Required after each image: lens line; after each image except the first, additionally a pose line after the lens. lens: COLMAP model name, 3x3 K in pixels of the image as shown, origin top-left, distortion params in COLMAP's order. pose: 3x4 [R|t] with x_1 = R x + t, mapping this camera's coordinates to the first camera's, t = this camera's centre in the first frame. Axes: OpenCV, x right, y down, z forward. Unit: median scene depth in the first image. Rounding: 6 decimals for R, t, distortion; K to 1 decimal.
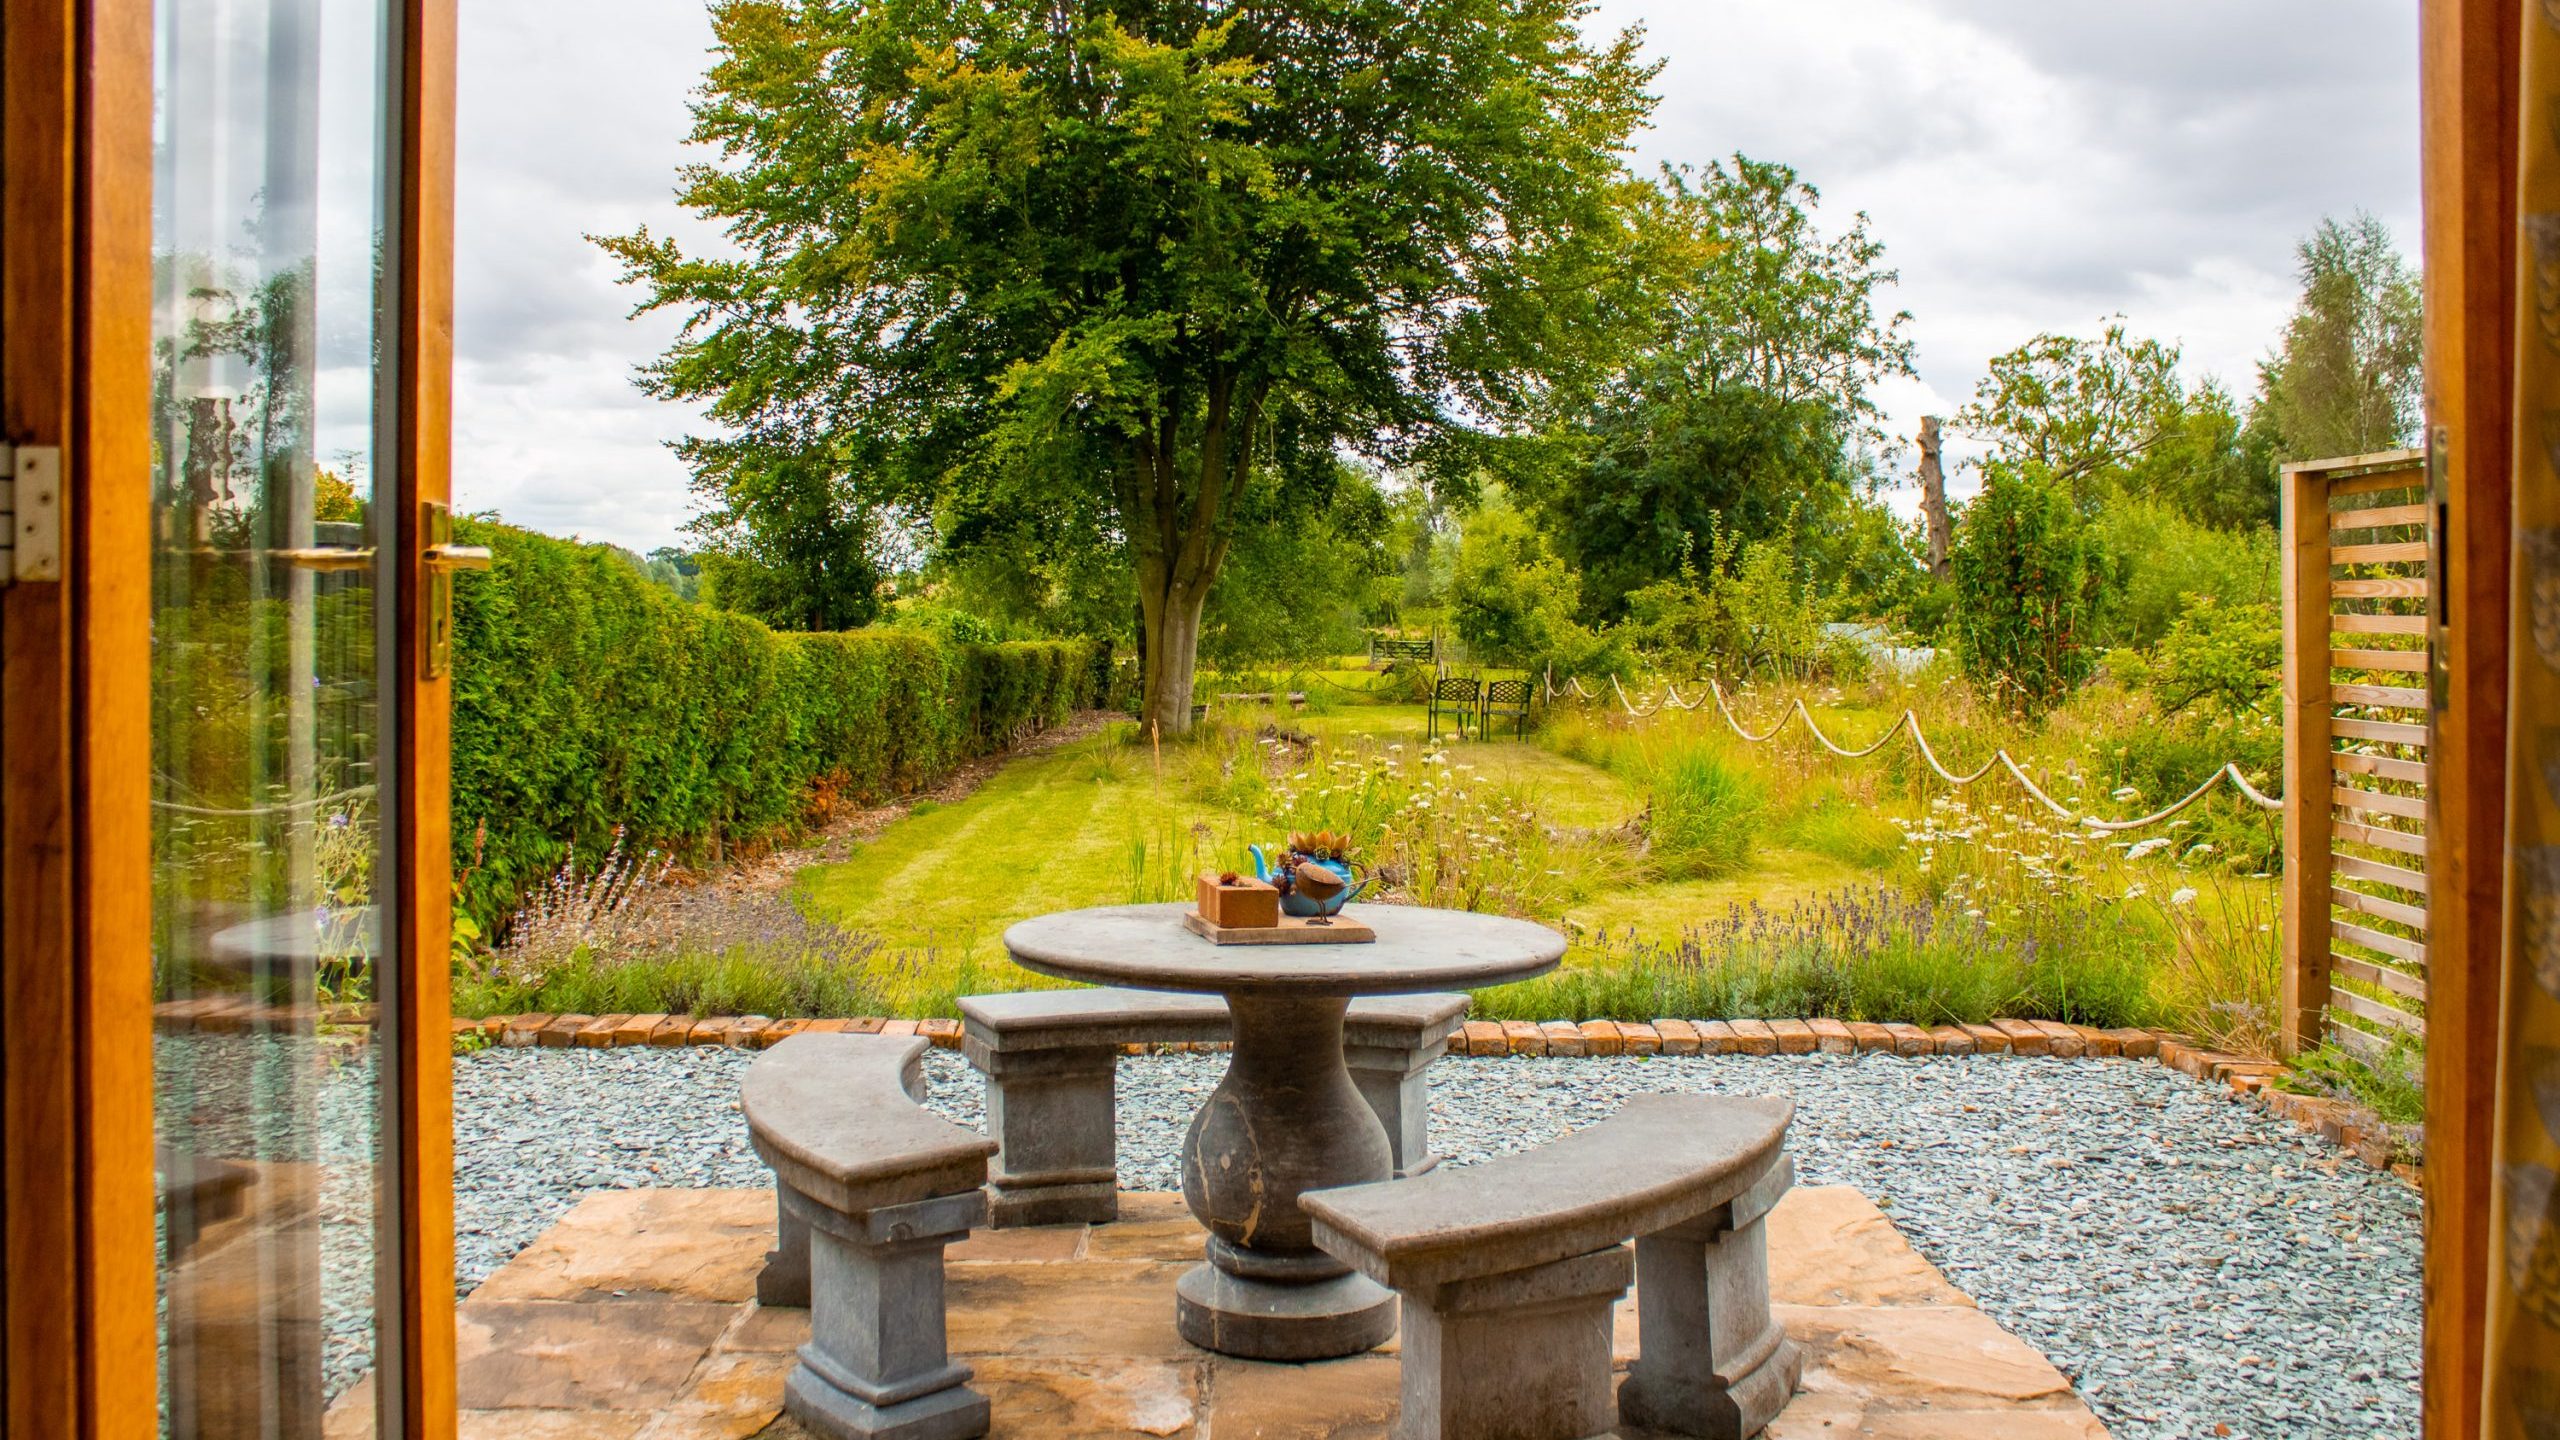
lens RADIAL K [[2054.5, 0, 1278.4], [0, 2054.5, 732.9], [0, 0, 1]] dist [-0.006014, 0.009547]
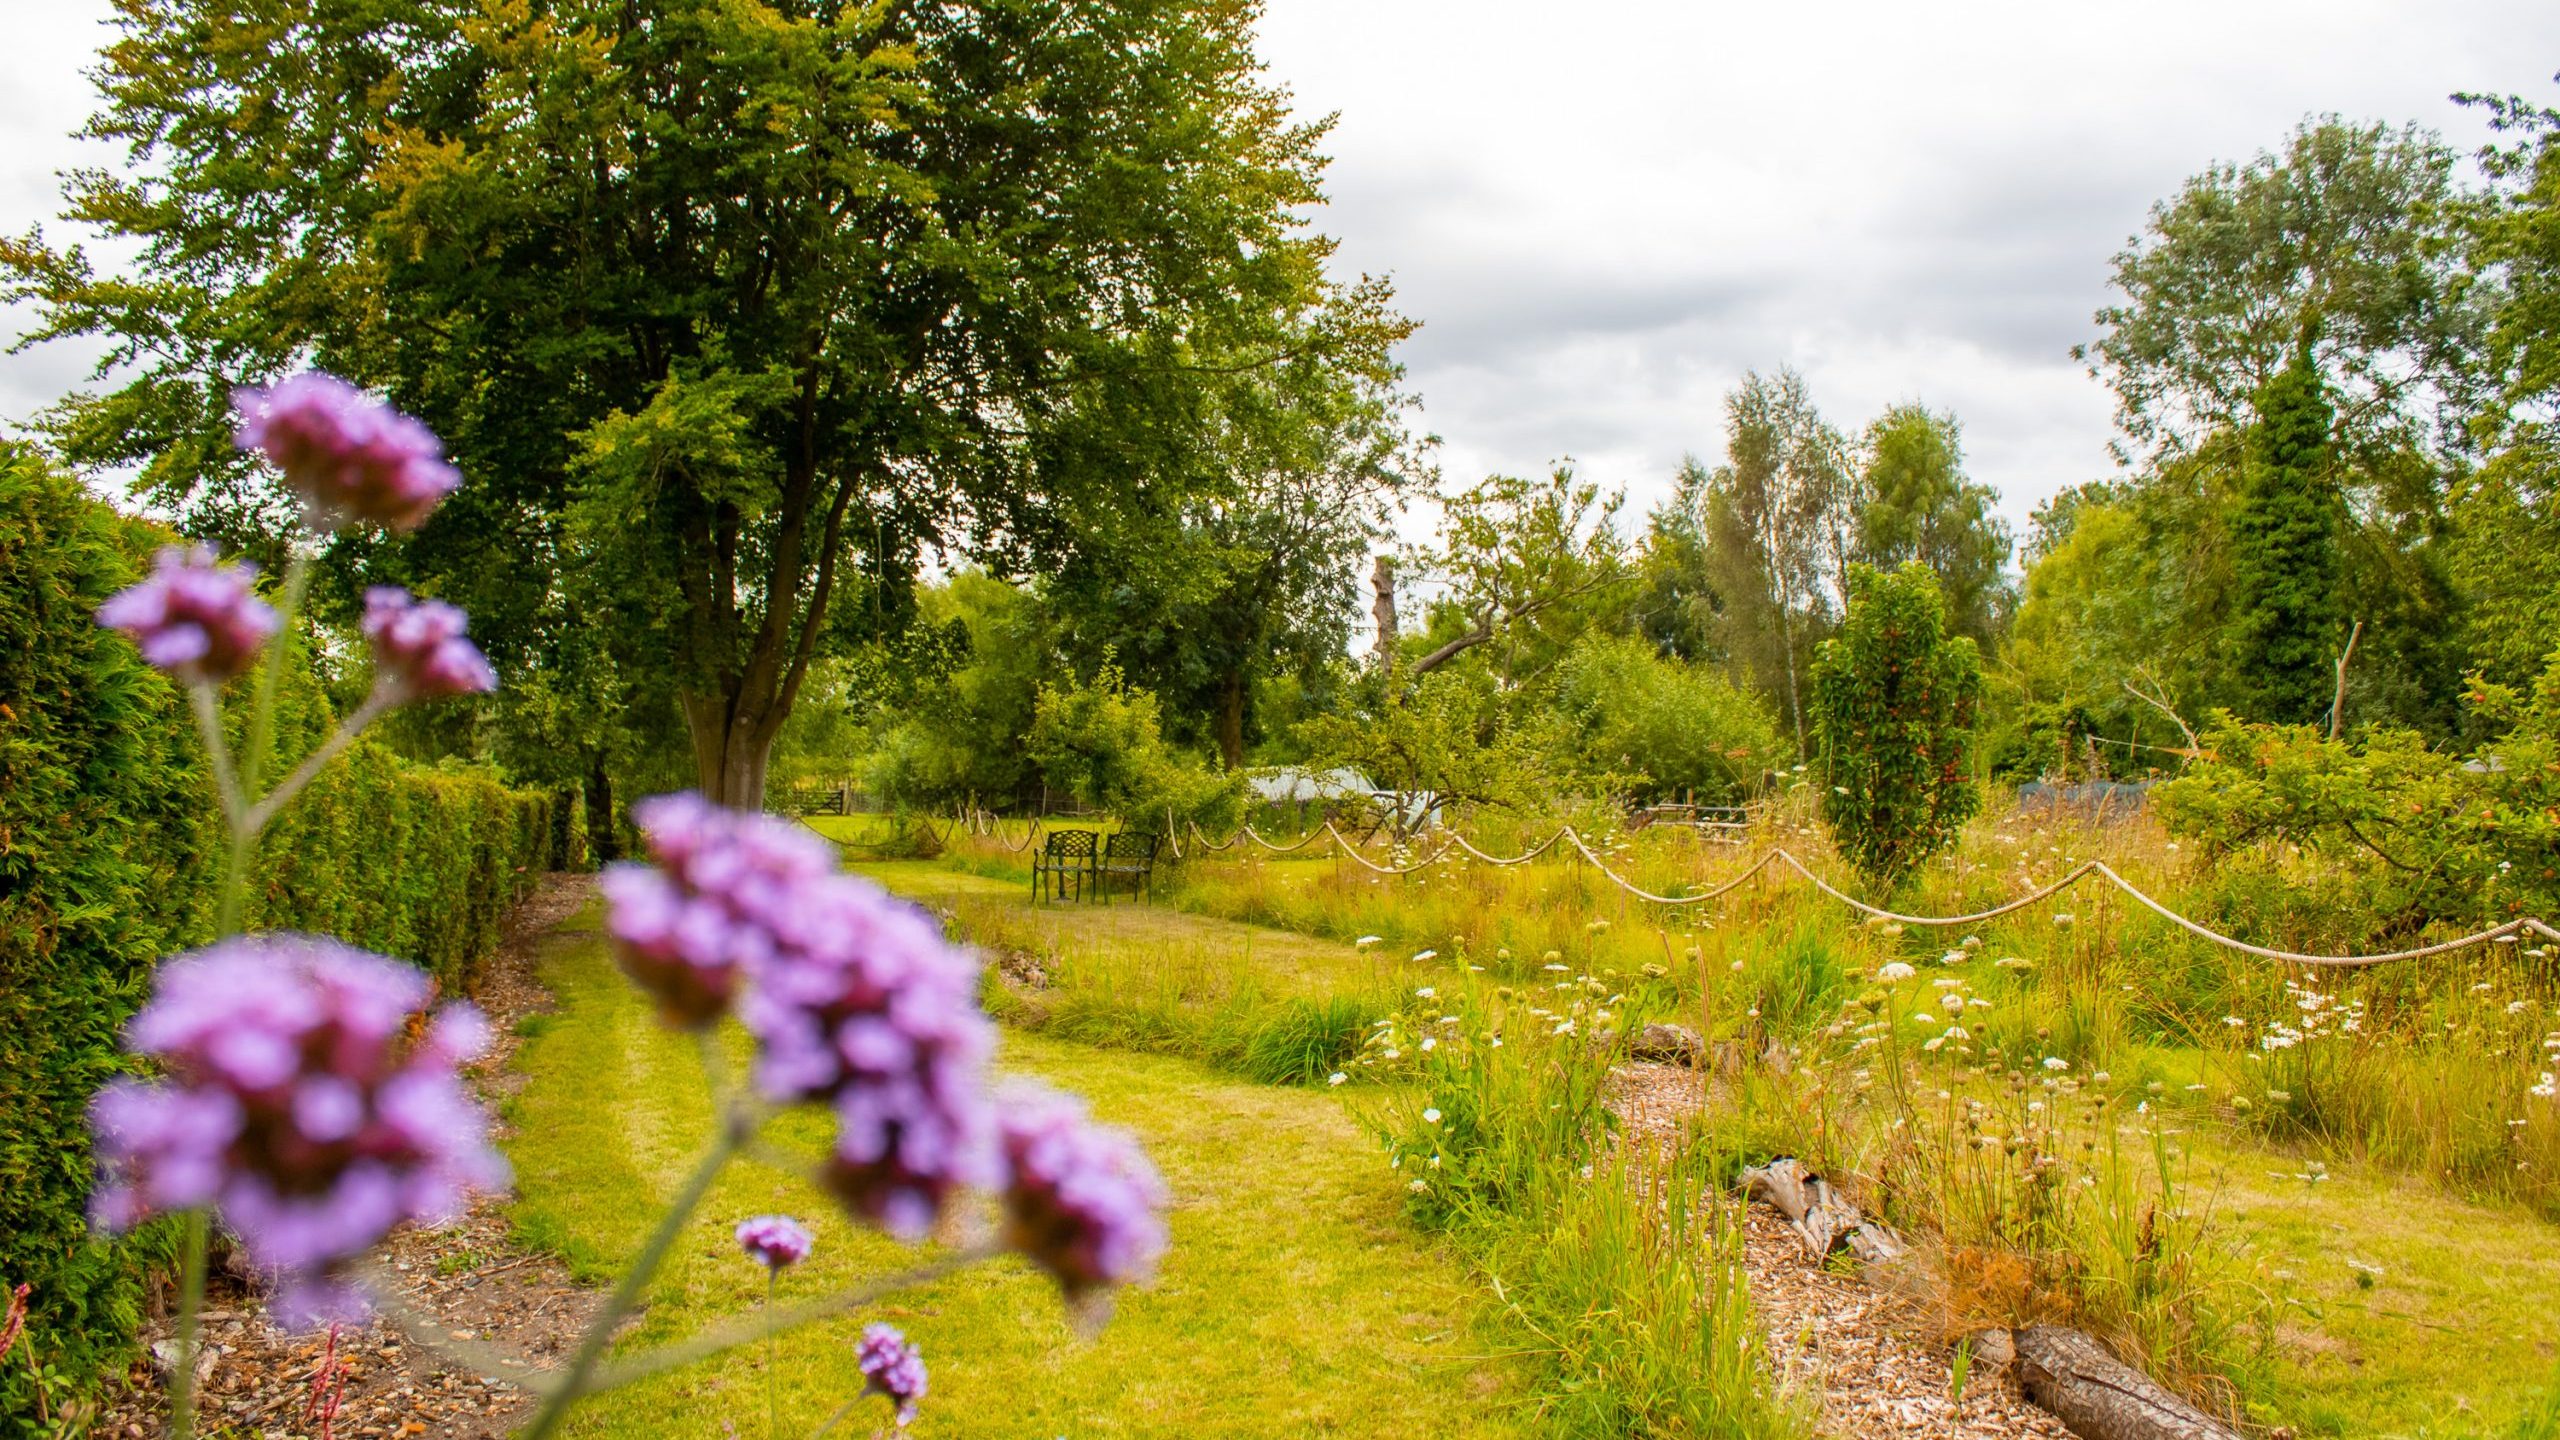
lens RADIAL K [[2137.1, 0, 1280.0], [0, 2137.1, 759.3], [0, 0, 1]] dist [-0.111519, 0.153553]
pose [[0.959879, -0.015062, 0.280011, -0.088064], [0.031957, 0.997927, -0.055868, -0.005378], [-0.278589, 0.062574, 0.958370, 0.168304]]
